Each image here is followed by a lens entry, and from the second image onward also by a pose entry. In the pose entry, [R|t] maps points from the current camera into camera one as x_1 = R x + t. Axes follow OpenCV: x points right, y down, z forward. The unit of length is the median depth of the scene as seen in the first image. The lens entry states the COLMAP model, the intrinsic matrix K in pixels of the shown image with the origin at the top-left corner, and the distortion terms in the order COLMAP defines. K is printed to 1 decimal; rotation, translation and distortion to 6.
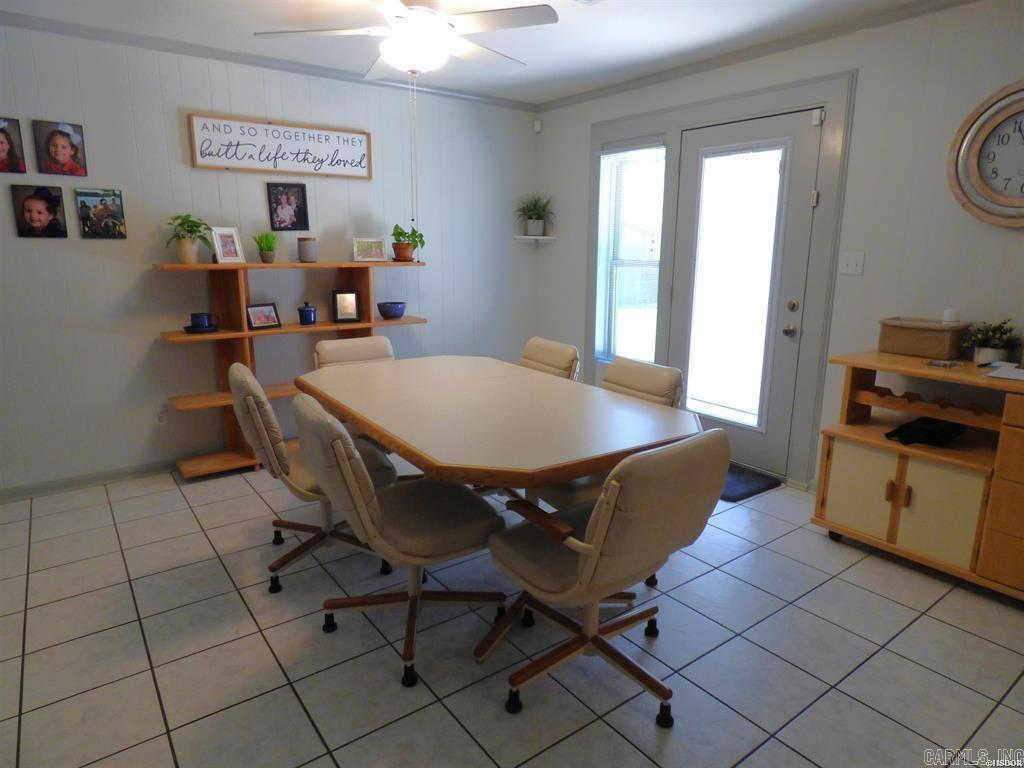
lens RADIAL K [[629.4, 0, 512.0], [0, 629.4, 384.0], [0, 0, 1]] dist [-0.015545, 0.000032]
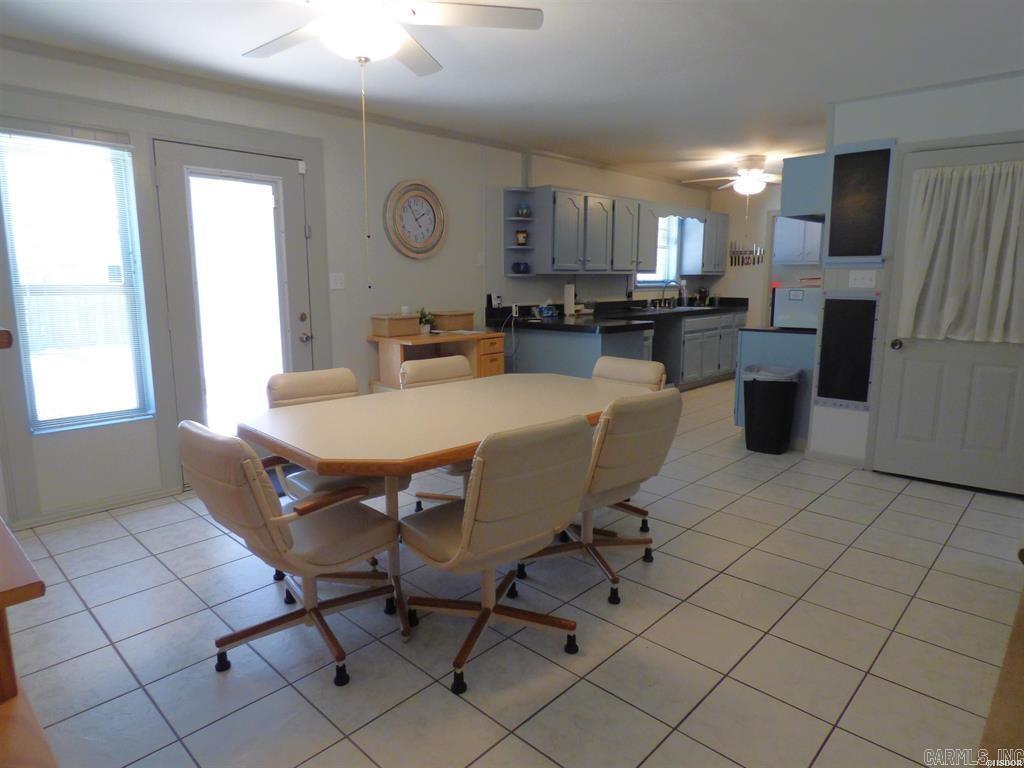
lens RADIAL K [[622.9, 0, 512.0], [0, 622.9, 384.0], [0, 0, 1]] dist [-0.014627, 0.000455]
pose [[-0.173160, -0.174462, 0.969319, -0.758859], [0.204620, 0.956339, 0.208679, -0.154331], [-0.963403, 0.234477, -0.129902, 0.729515]]
